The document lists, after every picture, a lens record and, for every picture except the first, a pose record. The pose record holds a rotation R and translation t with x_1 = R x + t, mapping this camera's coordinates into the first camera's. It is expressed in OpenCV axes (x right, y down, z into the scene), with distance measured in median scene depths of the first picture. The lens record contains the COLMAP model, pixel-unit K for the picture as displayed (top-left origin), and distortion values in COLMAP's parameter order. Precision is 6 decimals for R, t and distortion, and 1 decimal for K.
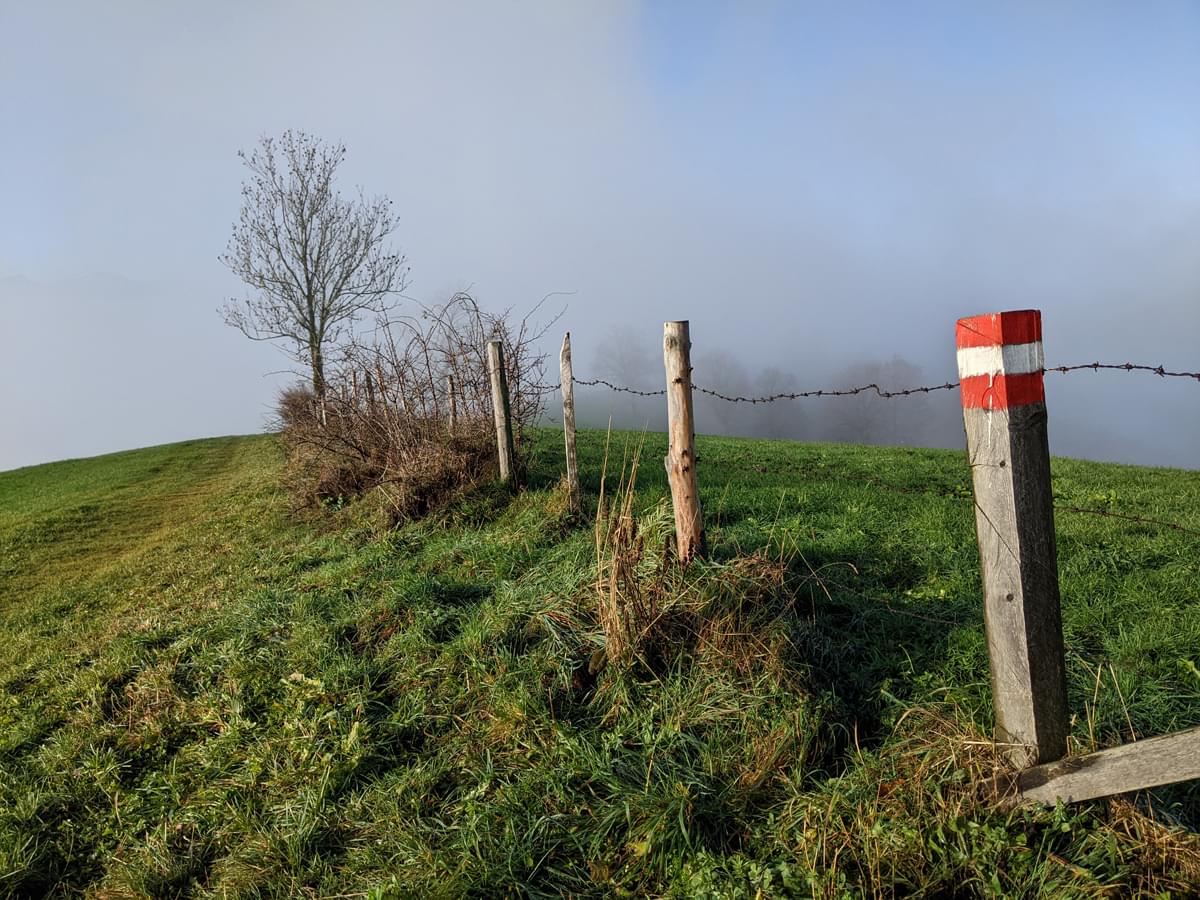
lens RADIAL K [[965.4, 0, 597.1], [0, 965.4, 452.7], [0, 0, 1]] dist [-0.013873, -0.005824]
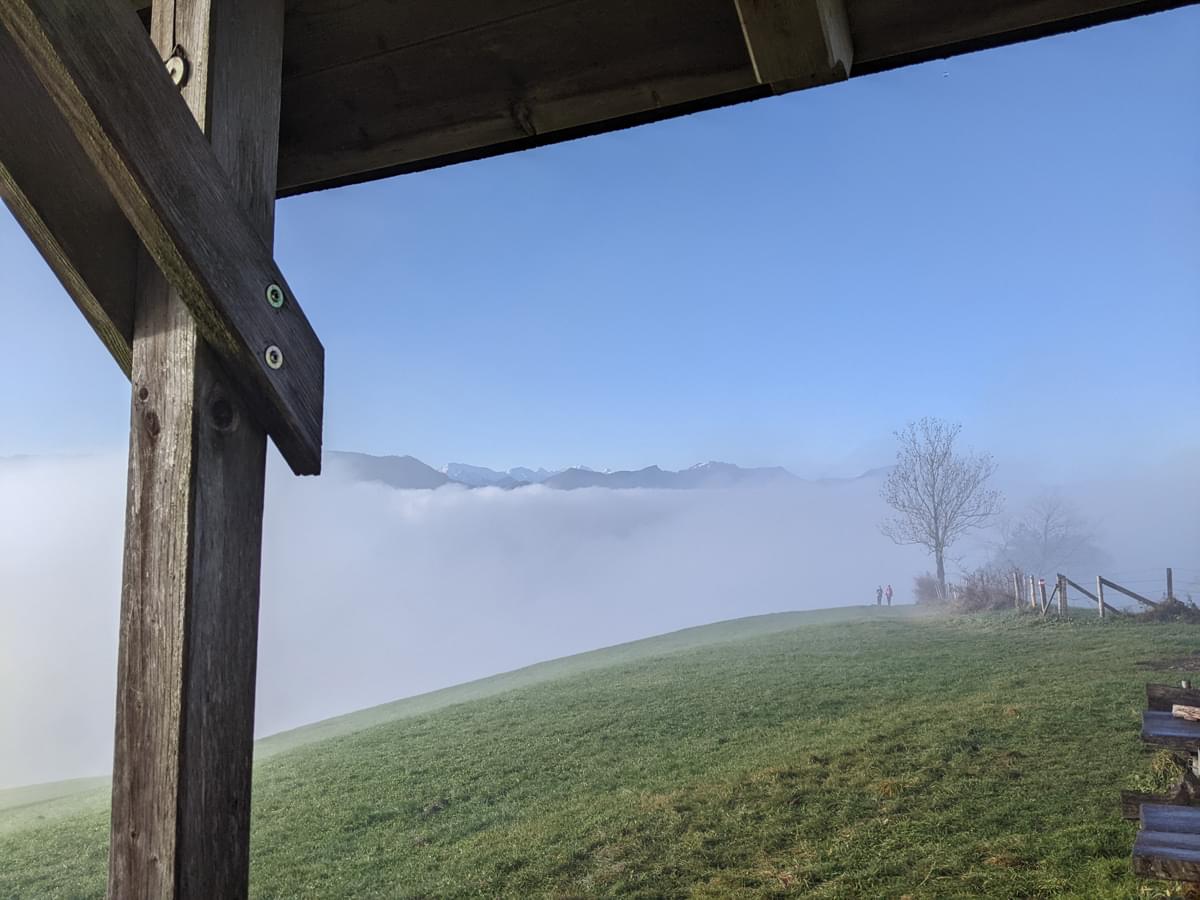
lens RADIAL K [[965.4, 0, 587.0], [0, 965.4, 447.8], [0, 0, 1]] dist [-0.013873, -0.005824]
pose [[0.822012, -0.034831, -0.568404, 0.128509], [-0.076796, 0.982230, -0.171249, 0.036681], [0.564268, 0.184420, 0.804730, -0.599713]]
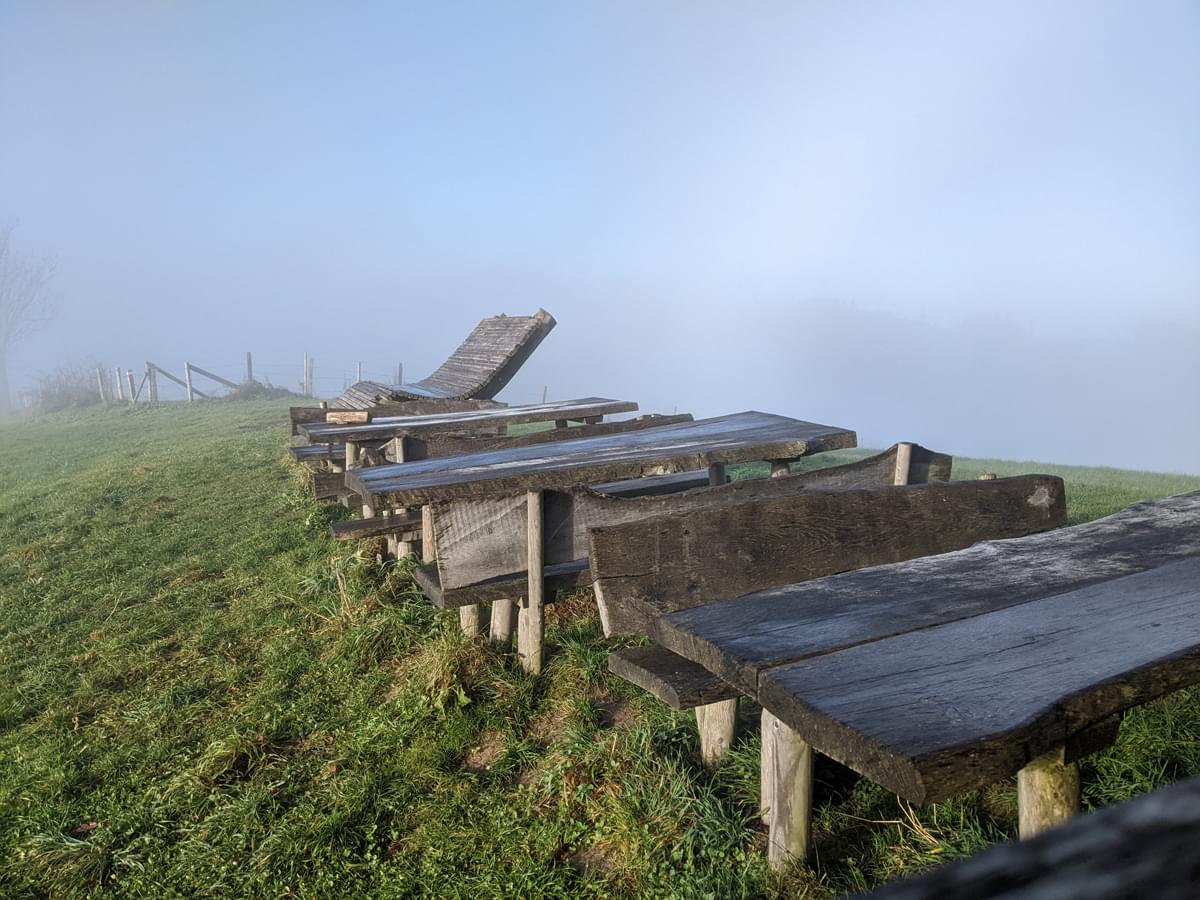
lens RADIAL K [[965.4, 0, 588.3], [0, 965.4, 452.2], [0, 0, 1]] dist [-0.013873, -0.005824]
pose [[0.955804, -0.041171, 0.291109, 0.113157], [0.040587, 0.999144, 0.008045, 0.049502], [-0.291191, 0.004126, 0.956656, -0.588275]]
